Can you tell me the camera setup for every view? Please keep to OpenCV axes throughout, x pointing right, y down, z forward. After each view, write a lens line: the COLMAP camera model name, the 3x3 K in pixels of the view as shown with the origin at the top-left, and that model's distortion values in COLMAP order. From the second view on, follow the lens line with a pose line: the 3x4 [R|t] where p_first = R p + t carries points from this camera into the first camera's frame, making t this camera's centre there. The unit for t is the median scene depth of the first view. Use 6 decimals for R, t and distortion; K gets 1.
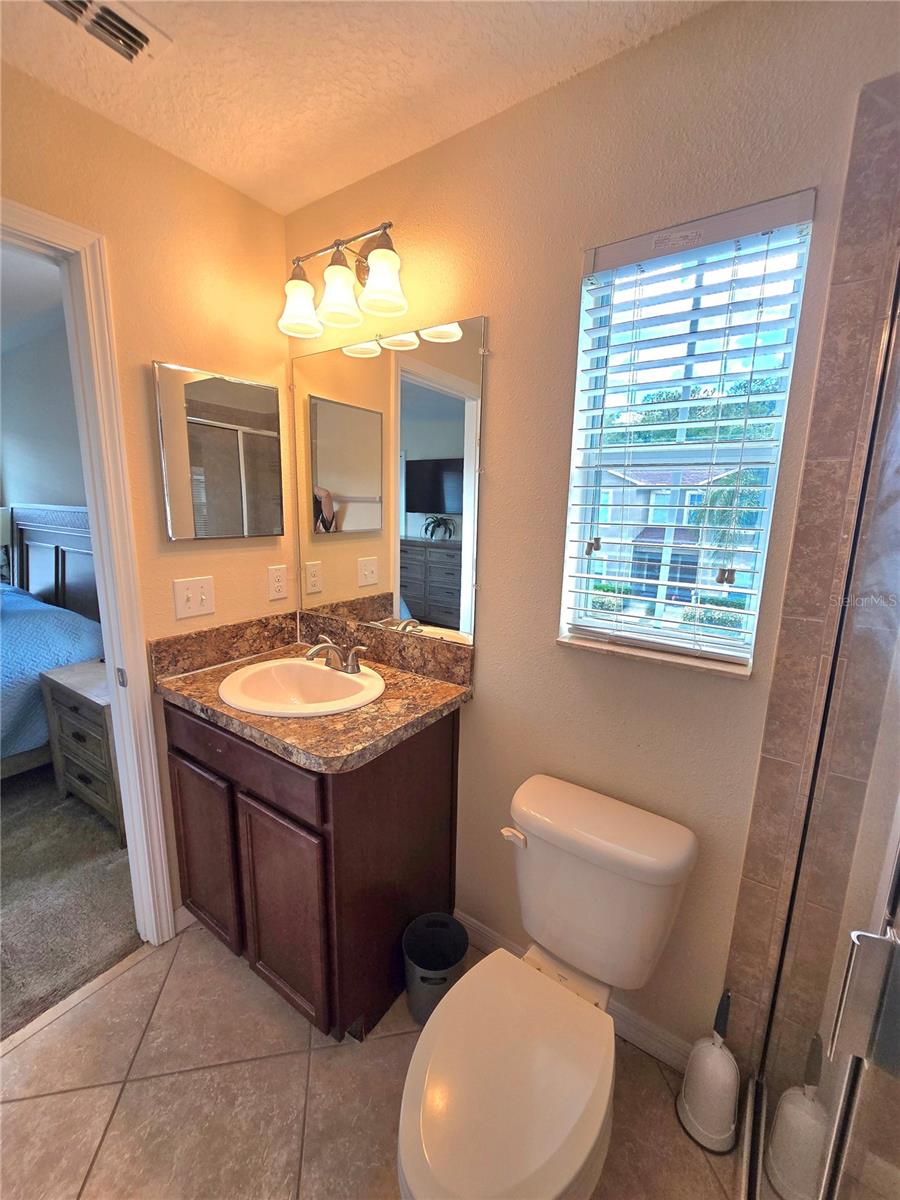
lens RADIAL K [[491.7, 0, 446.9], [0, 491.7, 597.6], [0, 0, 1]] dist [-0.004919, 0.000227]
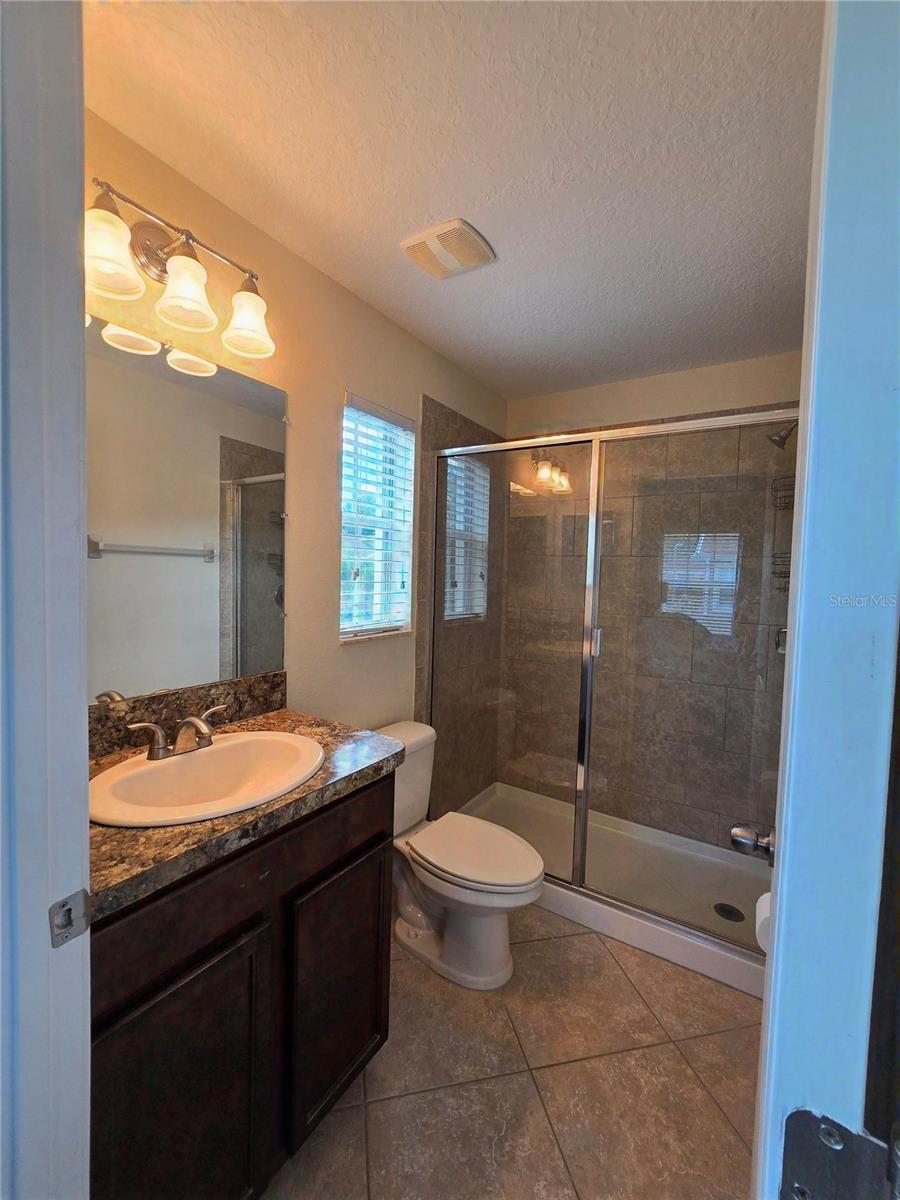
lens RADIAL K [[491.7, 0, 450.9], [0, 491.7, 598.4], [0, 0, 1]] dist [-0.004919, 0.000227]
pose [[-0.040358, -0.074937, 0.996371, -1.208010], [0.165307, 0.982941, 0.080623, -0.098516], [-0.985416, 0.167961, -0.027282, 0.720342]]
